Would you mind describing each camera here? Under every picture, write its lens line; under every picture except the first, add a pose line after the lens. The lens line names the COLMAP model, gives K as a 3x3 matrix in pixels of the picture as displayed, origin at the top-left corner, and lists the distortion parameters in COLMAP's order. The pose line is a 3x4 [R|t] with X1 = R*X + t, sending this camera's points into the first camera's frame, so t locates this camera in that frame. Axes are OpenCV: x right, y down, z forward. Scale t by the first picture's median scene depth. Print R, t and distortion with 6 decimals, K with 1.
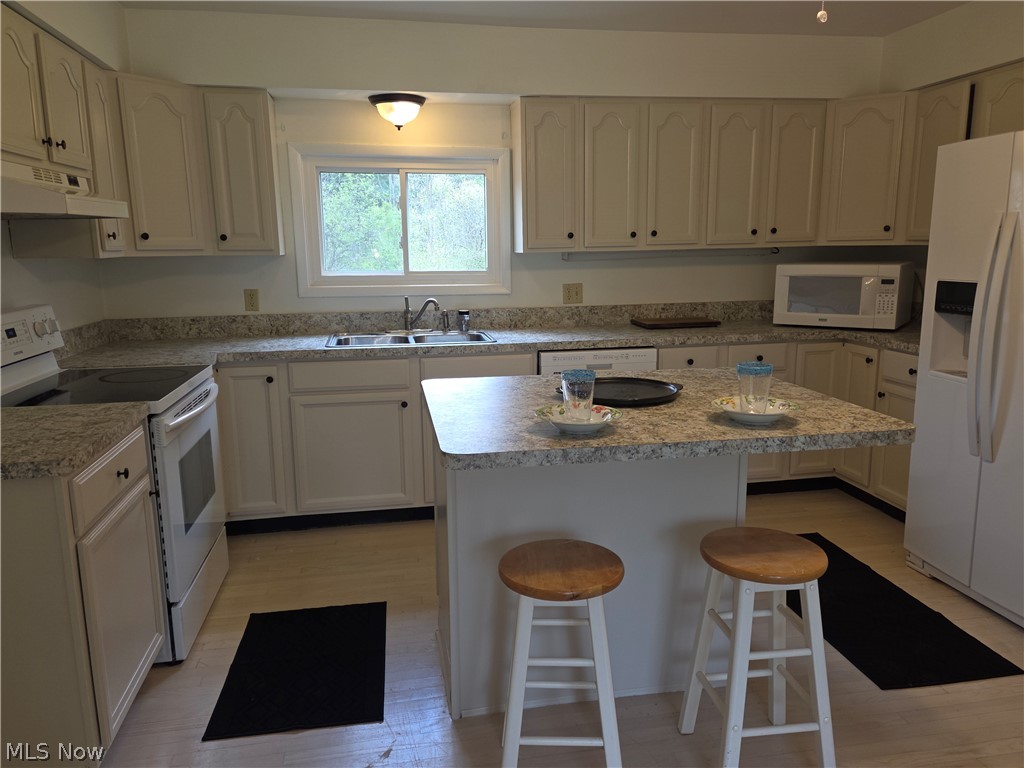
lens RADIAL K [[758.3, 0, 513.9], [0, 758.3, 387.0], [0, 0, 1]] dist [0.084885, -0.014163]
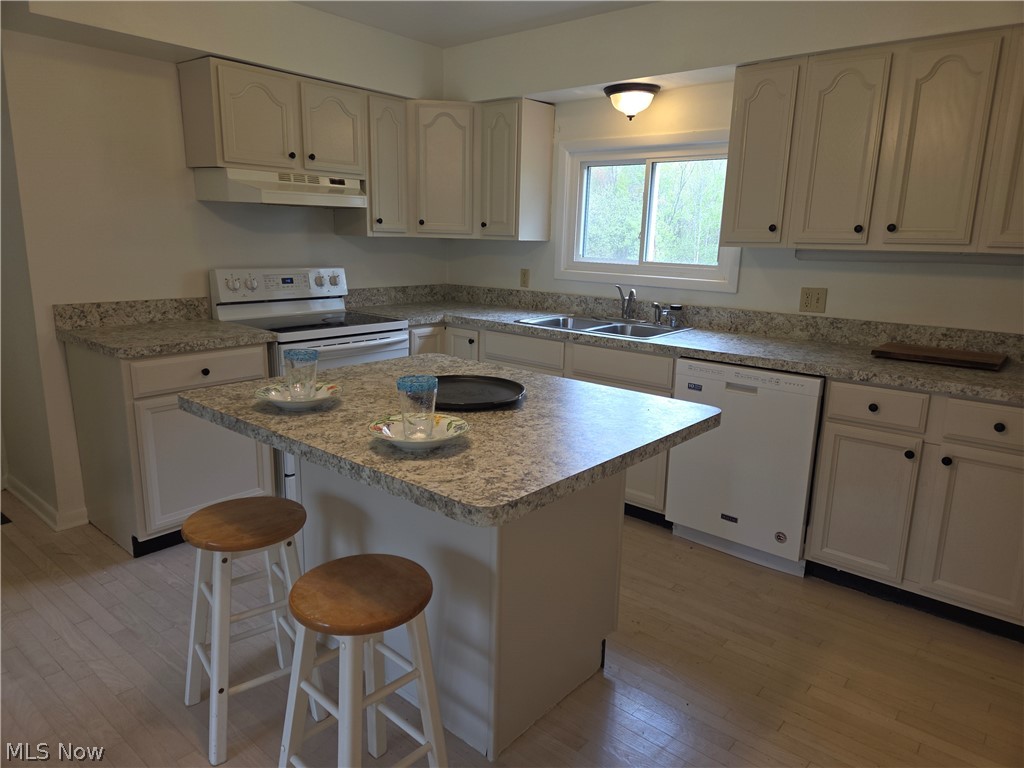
lens RADIAL K [[678.4, 0, 512.0], [0, 678.4, 386.3], [0, 0, 1]] dist [0.051106, -0.005082]
pose [[0.632378, 0.197994, -0.748930, 0.477934], [-0.175469, 0.978268, 0.110462, -0.061744], [0.754525, 0.061560, 0.653377, 0.302446]]
